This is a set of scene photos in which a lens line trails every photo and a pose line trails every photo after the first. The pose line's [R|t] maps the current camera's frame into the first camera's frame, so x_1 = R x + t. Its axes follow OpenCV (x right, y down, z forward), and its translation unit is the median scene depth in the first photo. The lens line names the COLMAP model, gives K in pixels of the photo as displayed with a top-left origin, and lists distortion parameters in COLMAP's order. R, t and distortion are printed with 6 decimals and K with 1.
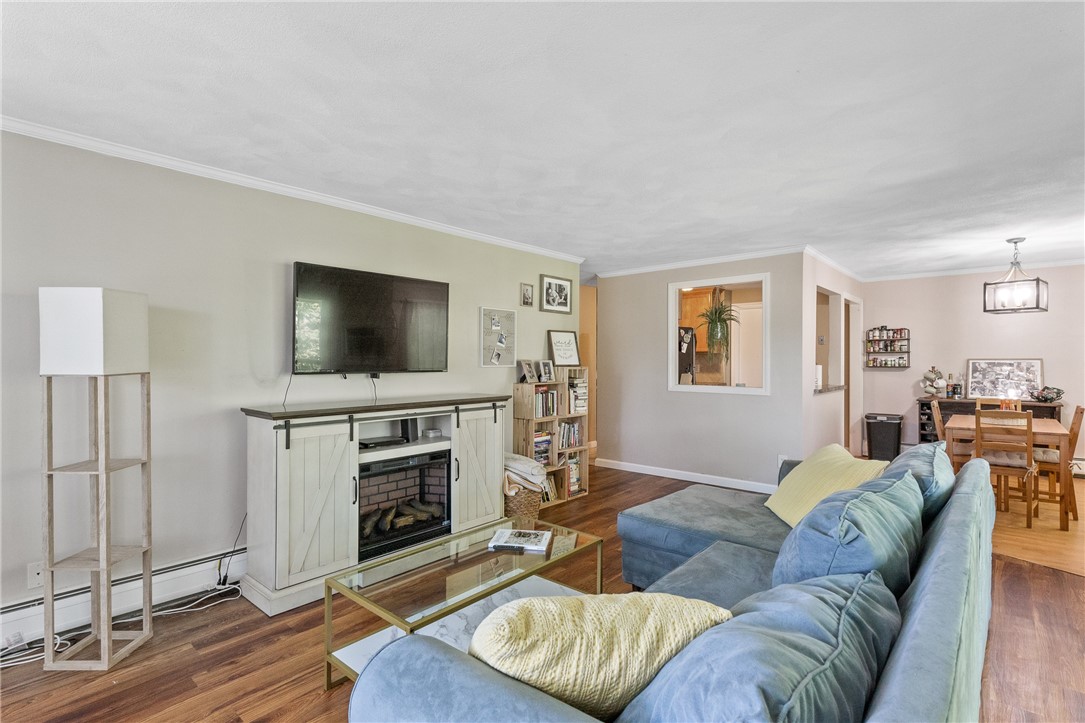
lens RADIAL K [[526.4, 0, 536.0], [0, 526.4, 359.1], [0, 0, 1]] dist [0.001078, 0.000177]
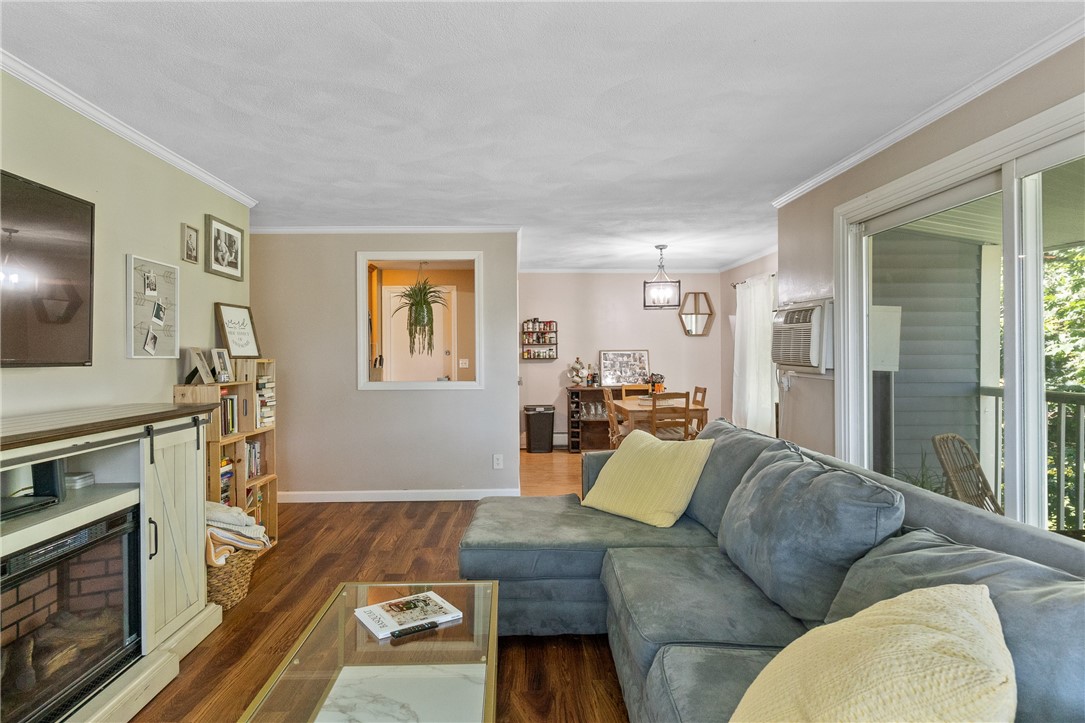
lens RADIAL K [[629.5, 0, 539.6], [0, 629.5, 358.2], [0, 0, 1]] dist [0.001160, -0.001060]
pose [[0.720929, -0.006433, 0.692979, -0.212235], [0.005235, 0.999979, 0.003837, 0.011780], [-0.692989, 0.000861, 0.720948, 0.154541]]
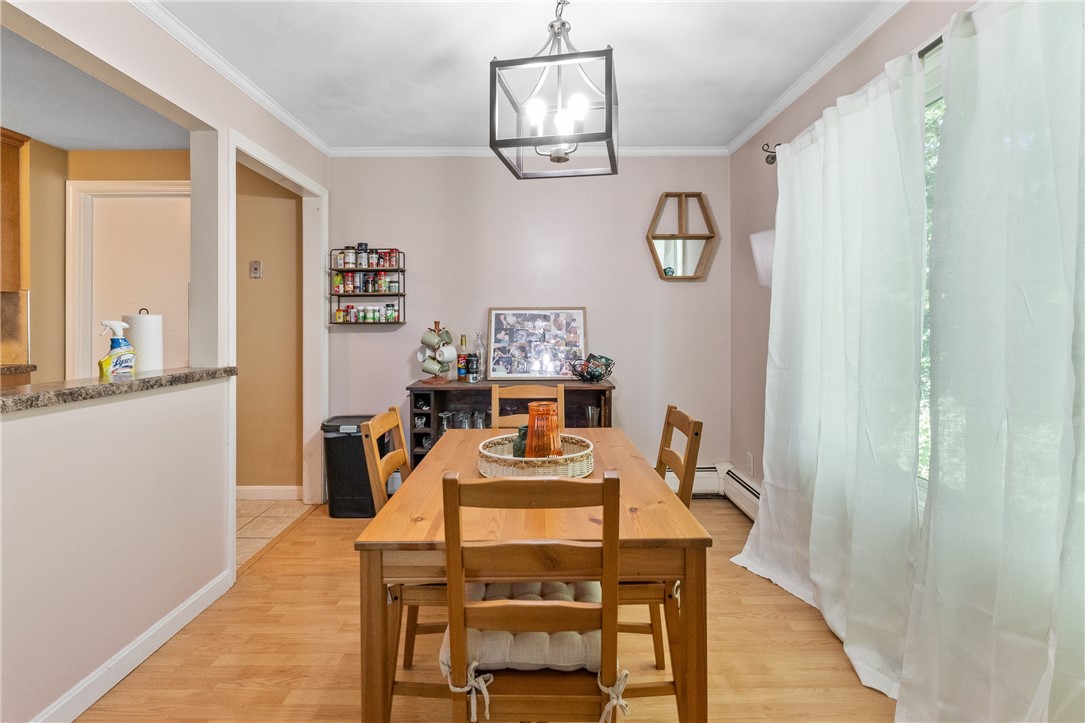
lens RADIAL K [[526.4, 0, 536.9], [0, 526.4, 326.1], [0, 0, 1]] dist [0.001078, 0.000177]
pose [[0.750884, -0.001985, 0.660431, 0.554568], [0.000545, 0.999997, 0.002387, 0.020198], [-0.660433, -0.001433, 0.750883, 0.620985]]
